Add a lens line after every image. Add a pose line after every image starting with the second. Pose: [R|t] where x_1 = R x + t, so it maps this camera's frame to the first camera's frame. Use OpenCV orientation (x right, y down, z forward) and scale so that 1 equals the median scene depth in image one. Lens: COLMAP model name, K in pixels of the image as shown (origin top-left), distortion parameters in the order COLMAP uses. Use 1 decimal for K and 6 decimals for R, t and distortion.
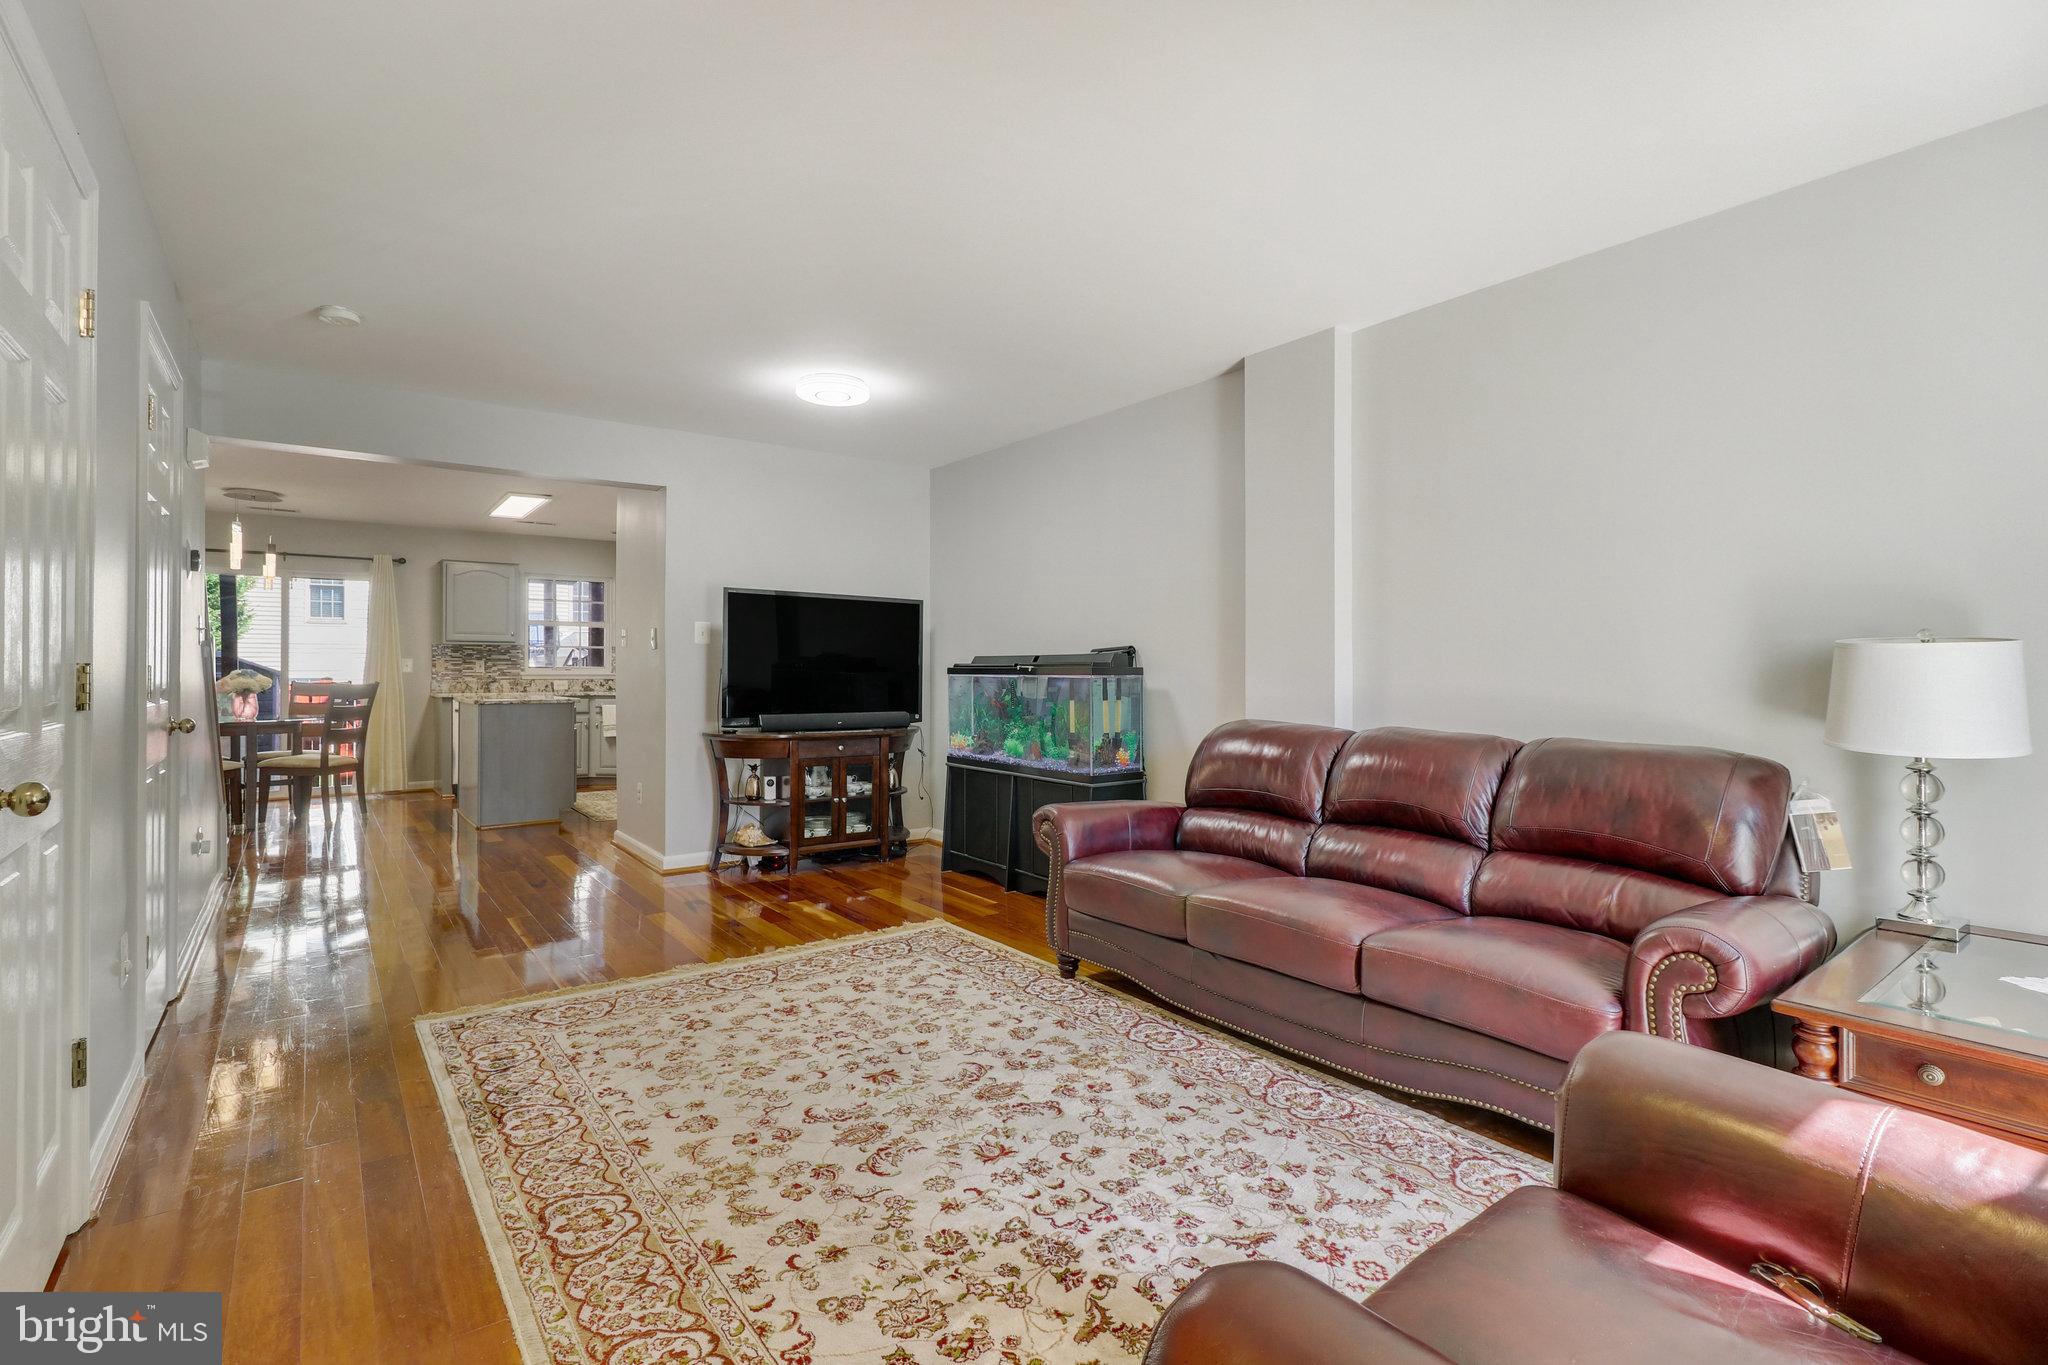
lens RADIAL K [[941.6, 0, 1020.6], [0, 941.6, 672.0], [0, 0, 1]] dist [0.001800, -0.000331]
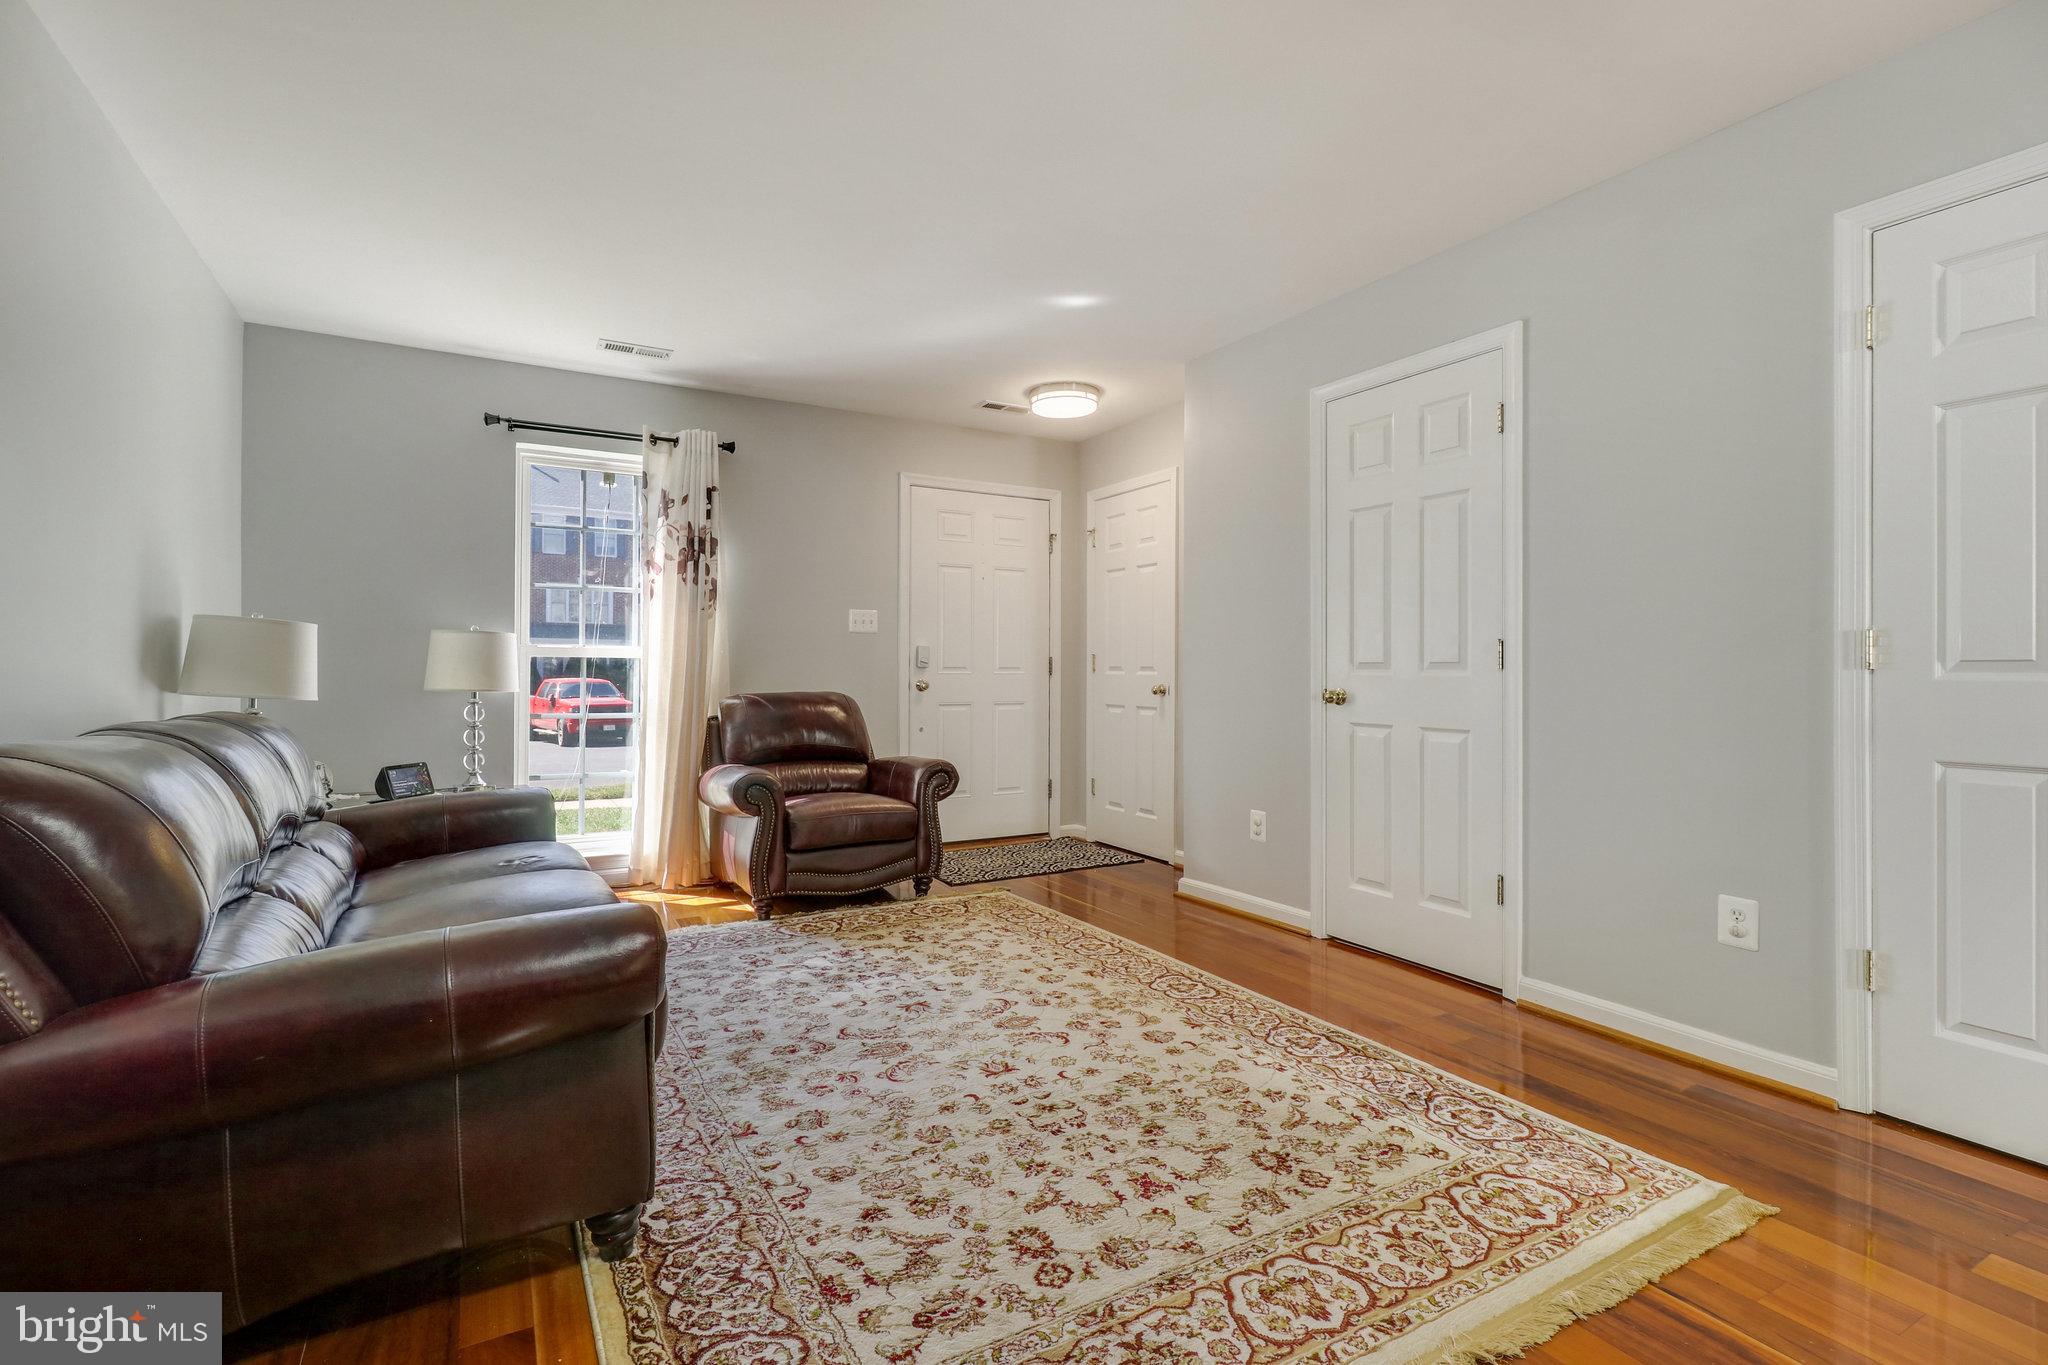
lens RADIAL K [[941.6, 0, 1020.6], [0, 941.6, 672.0], [0, 0, 1]] dist [0.001800, -0.000331]
pose [[-0.991678, -0.002885, 0.128712, -0.265087], [-0.002177, 0.999982, 0.005644, 0.027640], [-0.128726, 0.005316, -0.991666, 1.771300]]
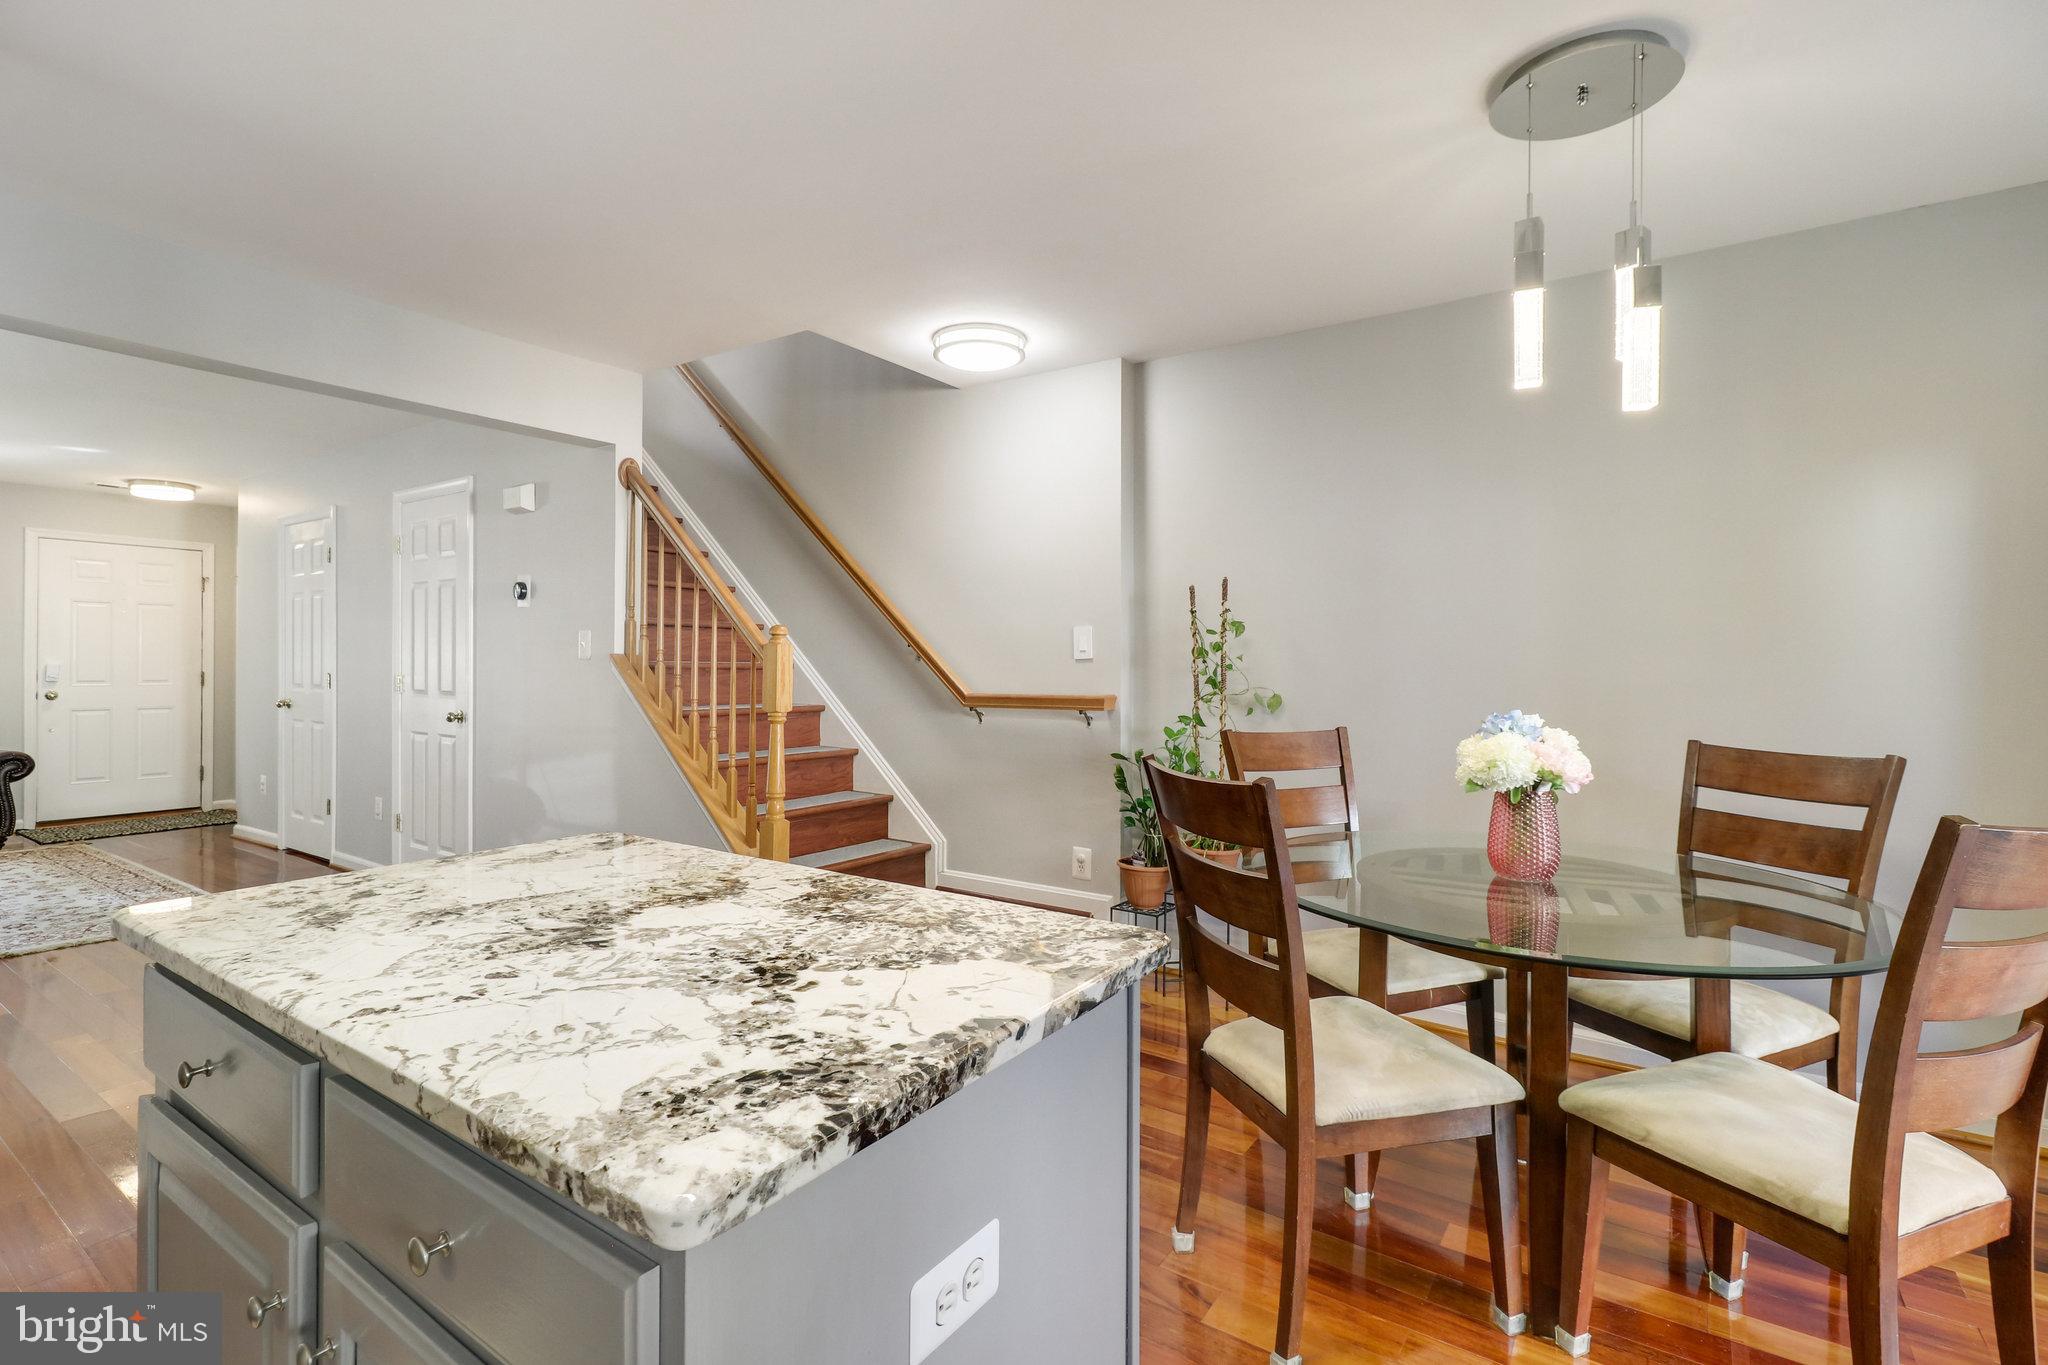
lens RADIAL K [[941.6, 0, 1020.6], [0, 941.6, 672.0], [0, 0, 1]] dist [0.001800, -0.000331]
pose [[-0.948225, -0.006681, -0.317528, -1.393964], [-0.009947, 0.999913, 0.008667, -0.038549], [0.317443, 0.011377, -0.948209, 2.975516]]
